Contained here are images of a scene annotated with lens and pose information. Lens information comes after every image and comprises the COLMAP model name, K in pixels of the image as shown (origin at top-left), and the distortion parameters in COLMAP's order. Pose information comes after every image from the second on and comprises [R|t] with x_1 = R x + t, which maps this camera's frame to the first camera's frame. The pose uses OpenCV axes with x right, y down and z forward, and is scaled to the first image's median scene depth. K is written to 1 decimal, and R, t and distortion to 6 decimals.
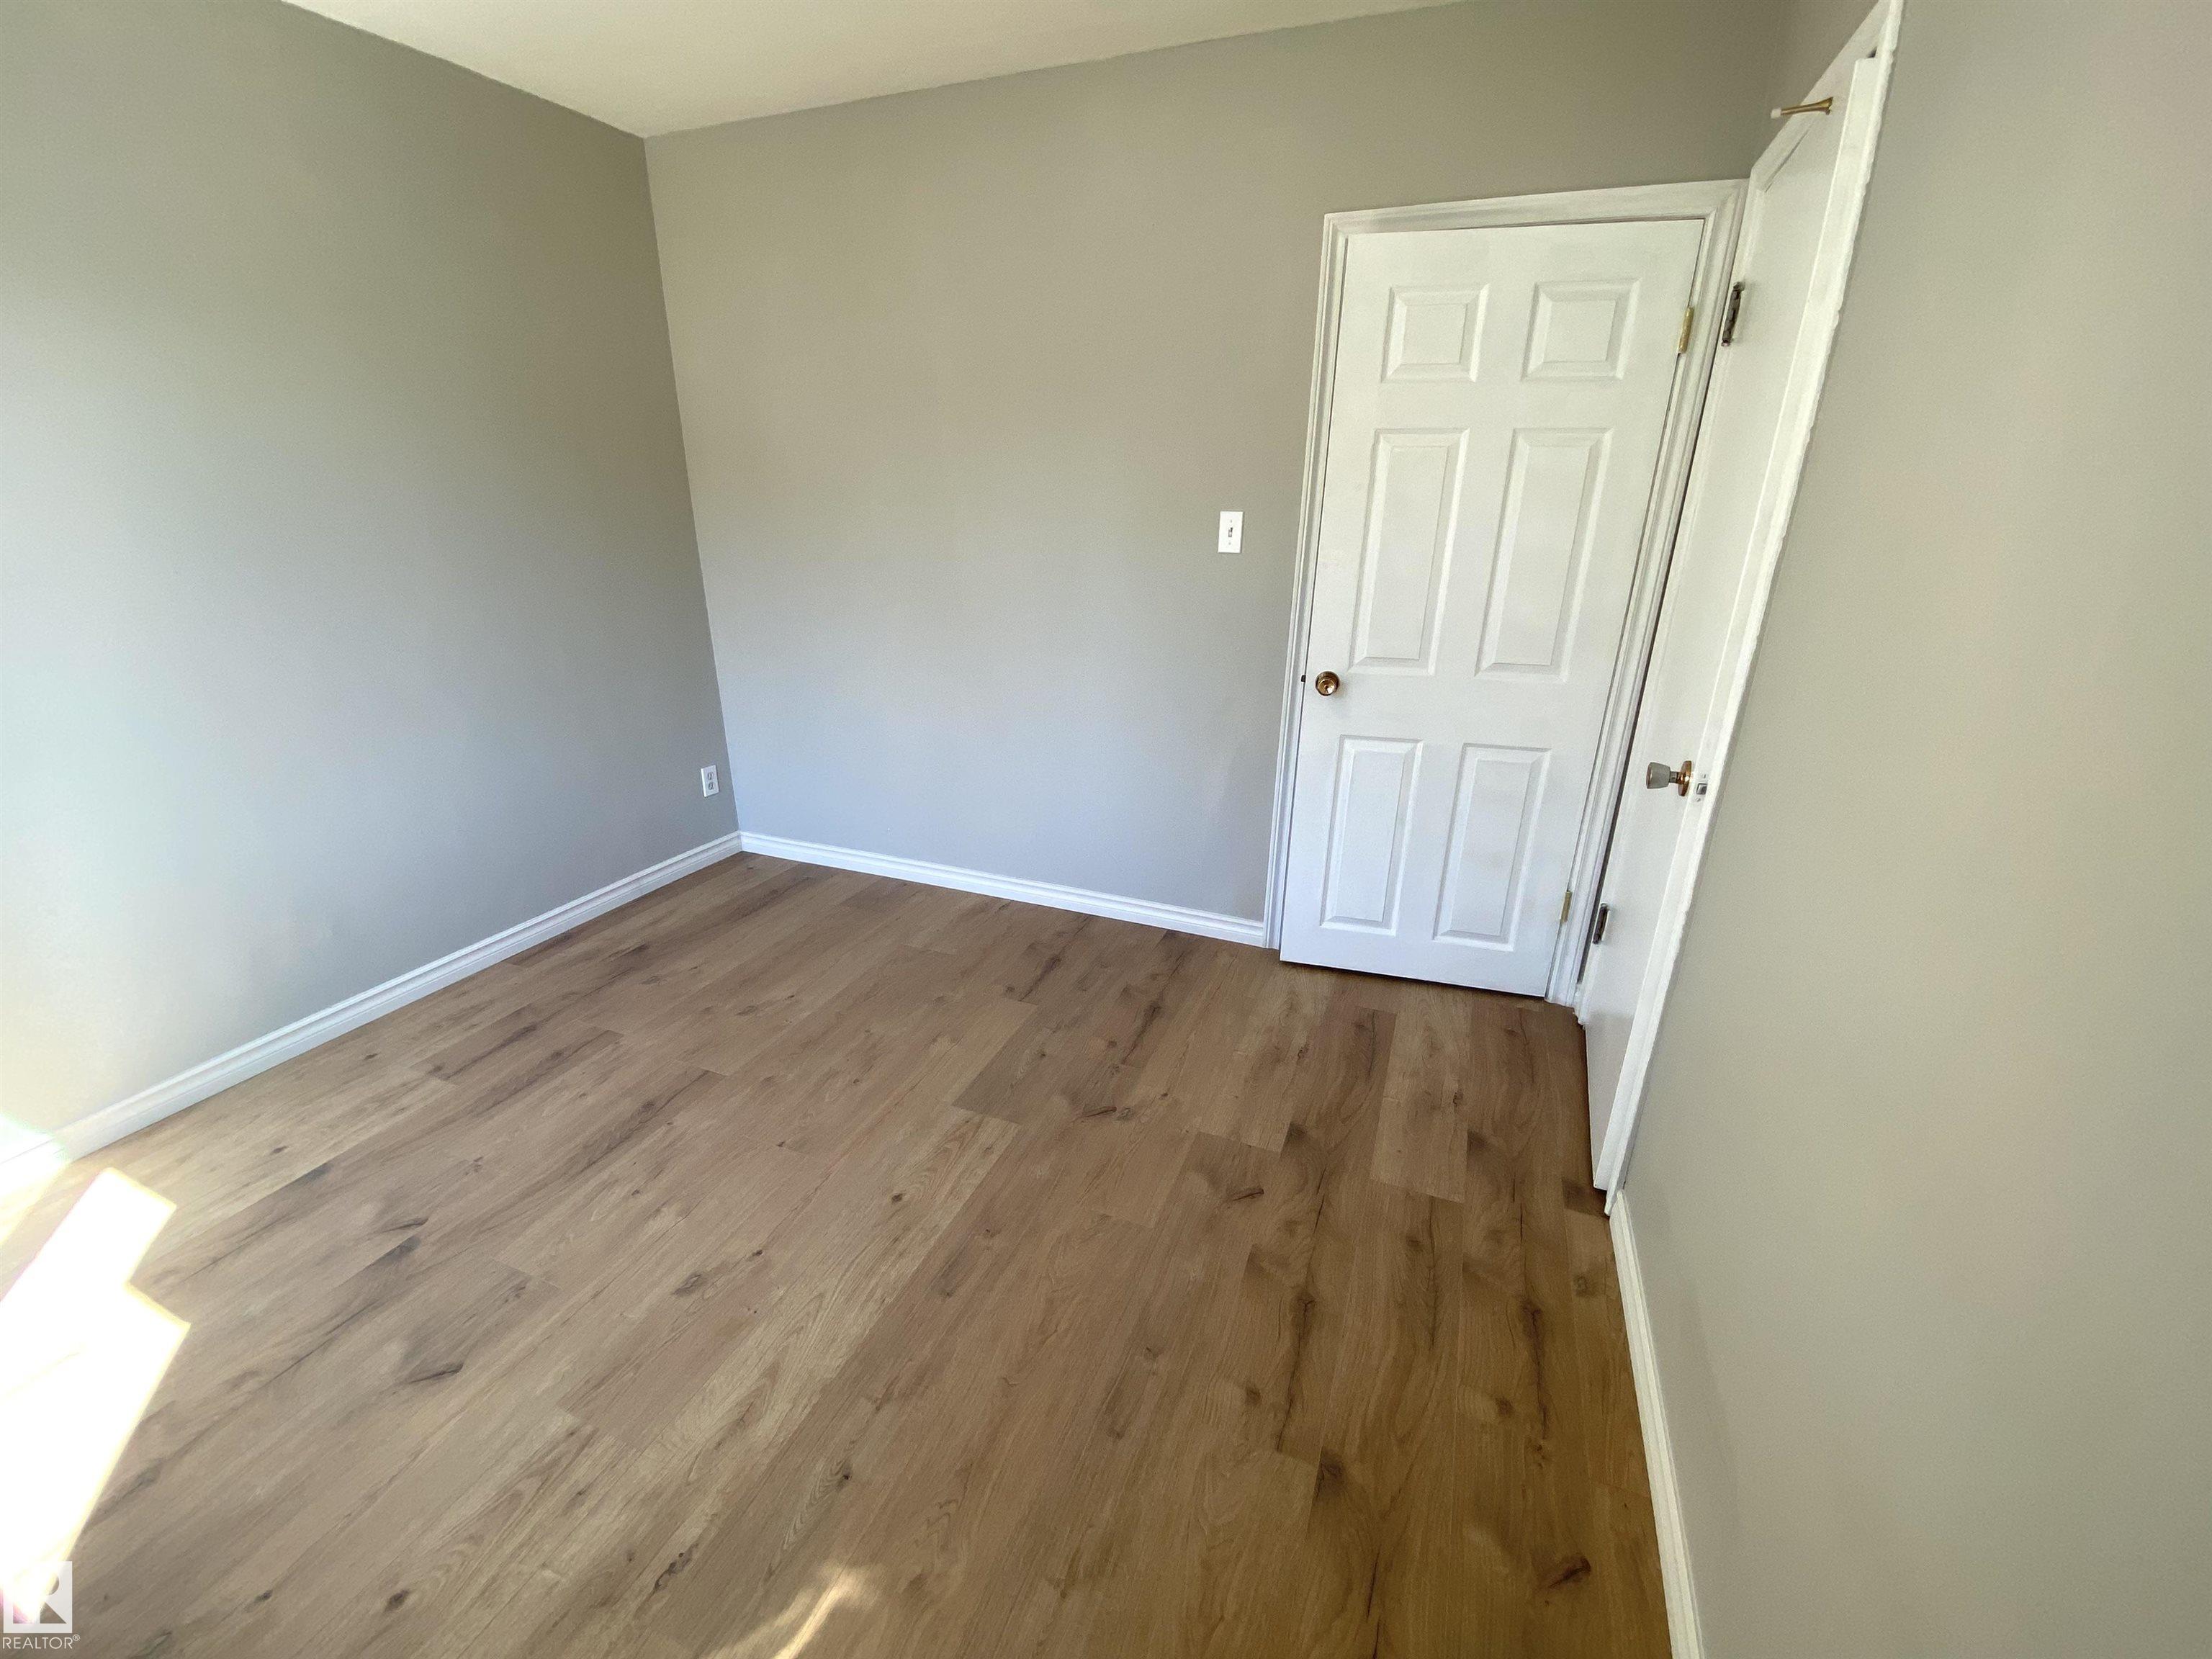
lens RADIAL K [[909.2, 0, 1106.0], [0, 909.2, 829.5], [0, 0, 1]] dist [0.075183, -0.038242]
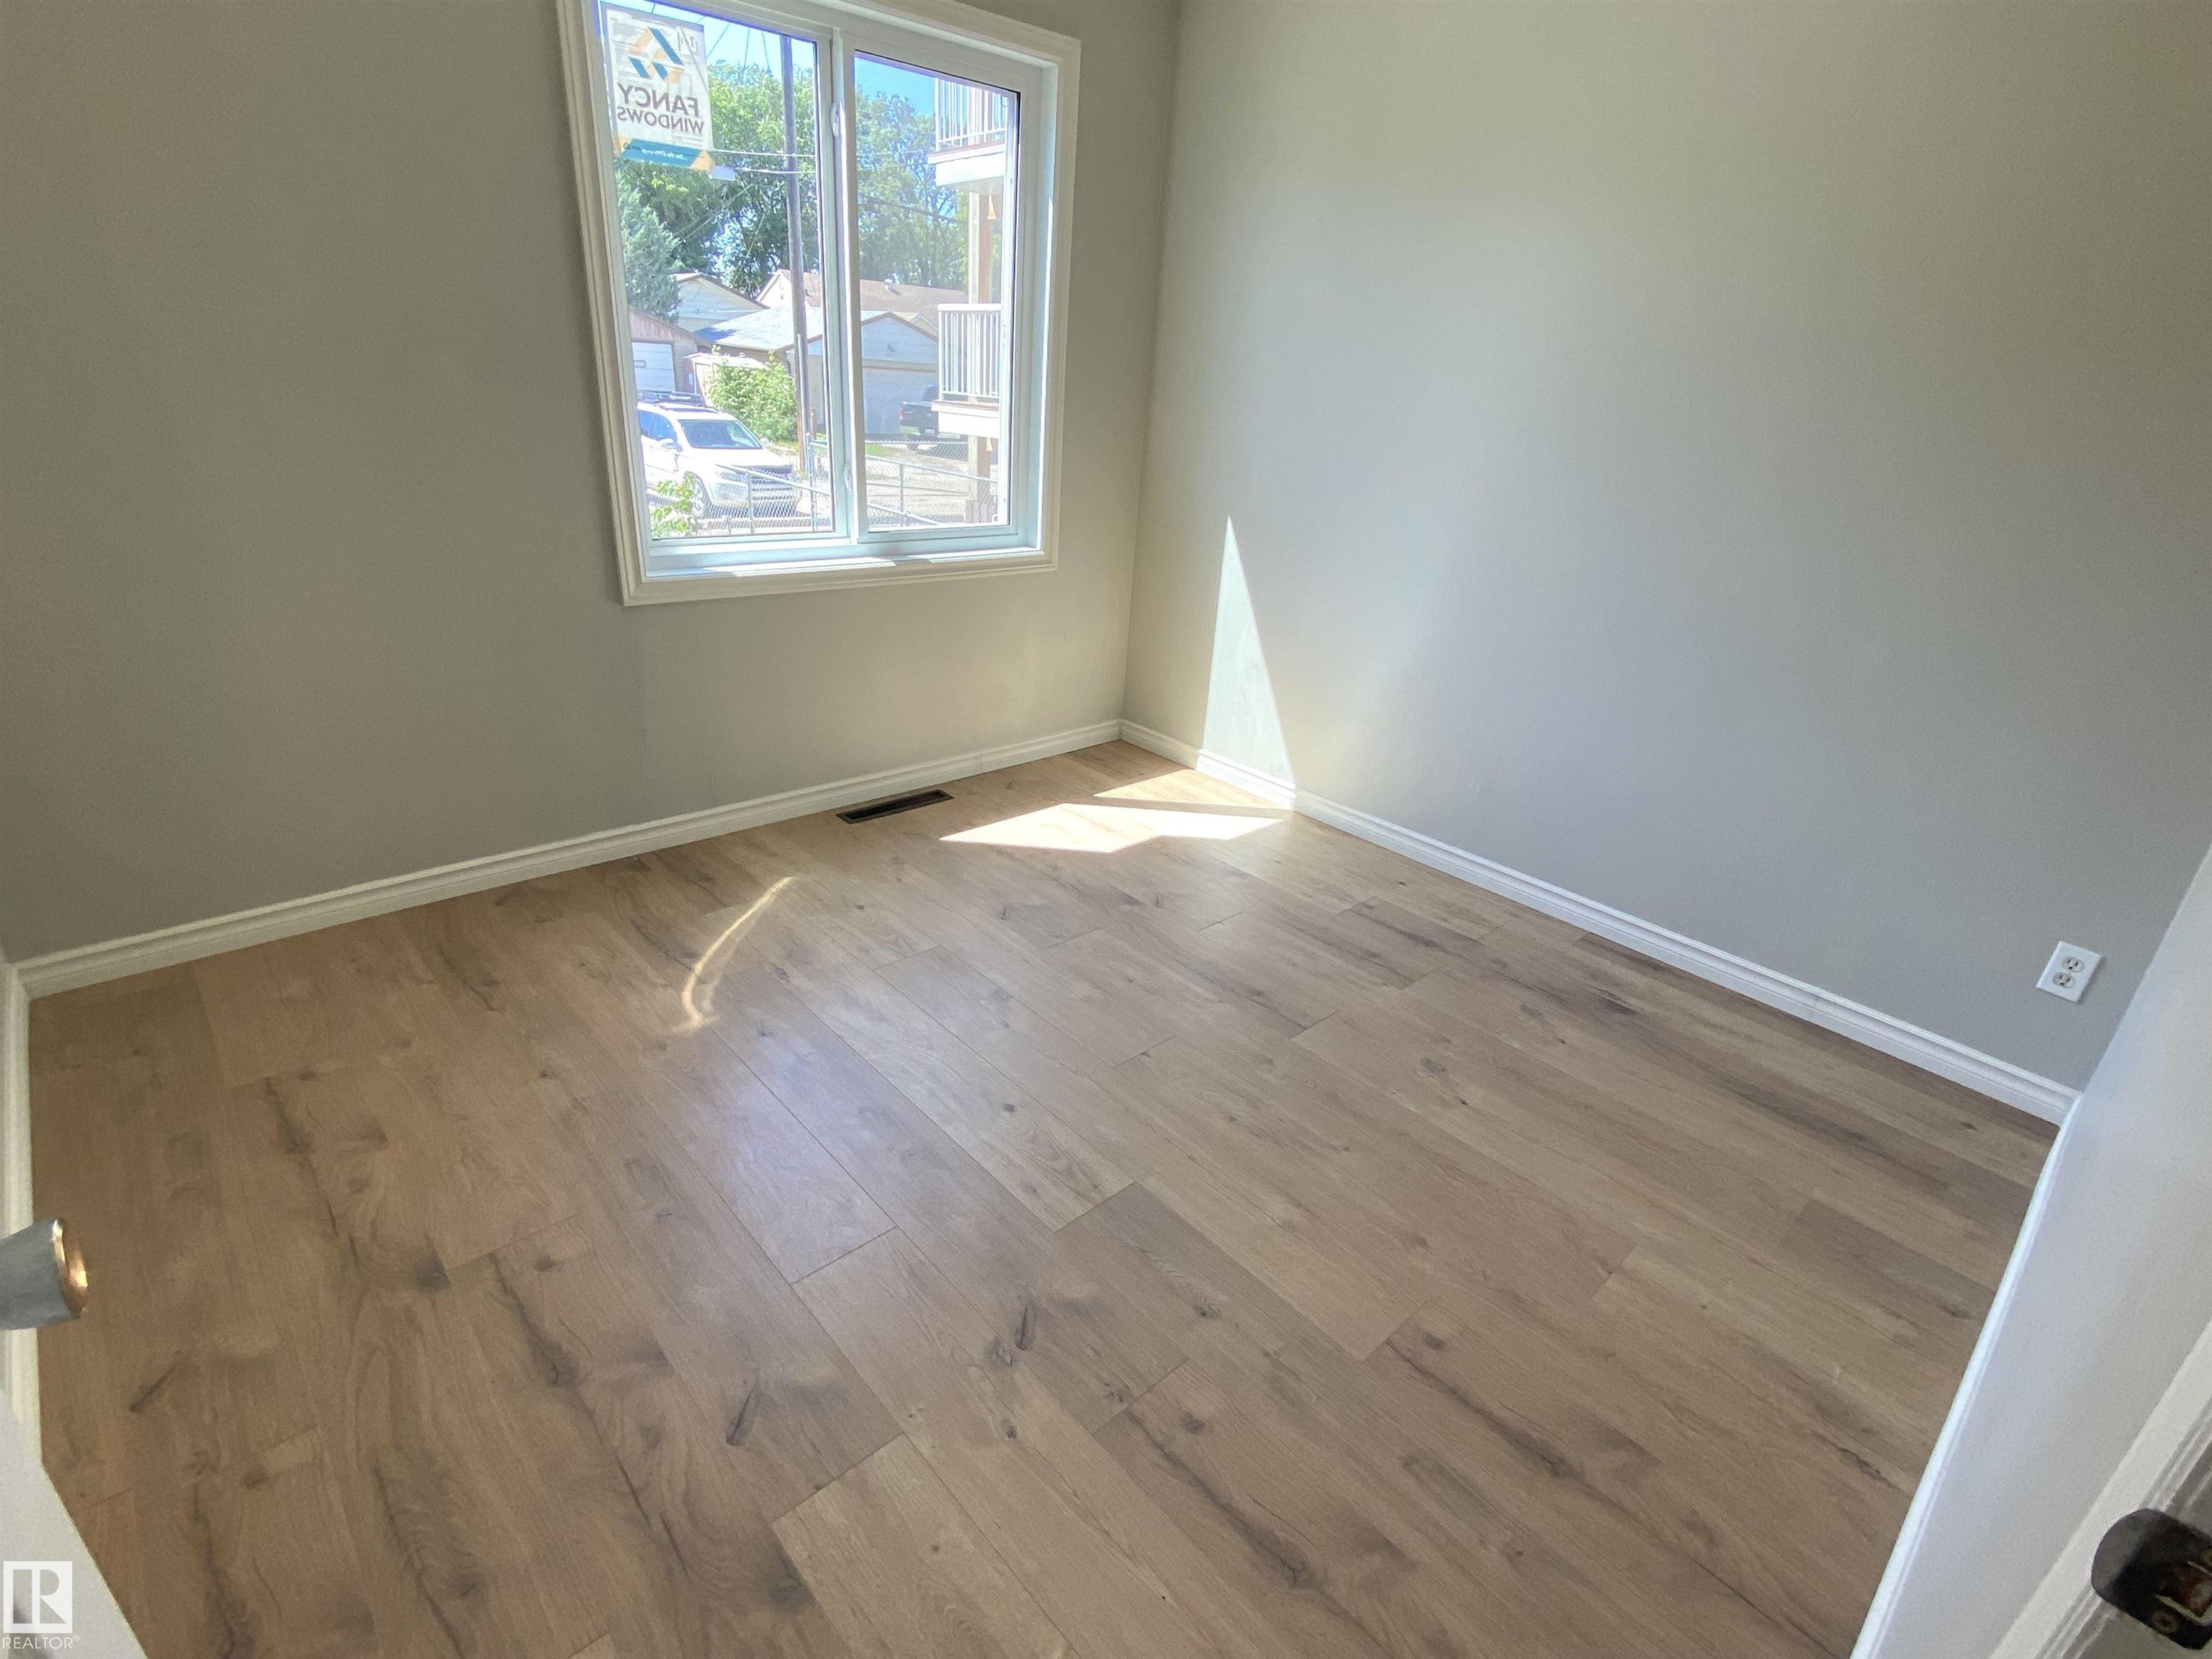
lens RADIAL K [[1088.8, 0, 1116.2], [0, 1088.8, 818.4], [0, 0, 1]] dist [0.044148, -0.026980]
pose [[-0.430545, 0.316332, -0.845320, 0.480377], [-0.376339, 0.788351, 0.486694, -0.347373], [0.820366, 0.527671, -0.220372, 0.997862]]
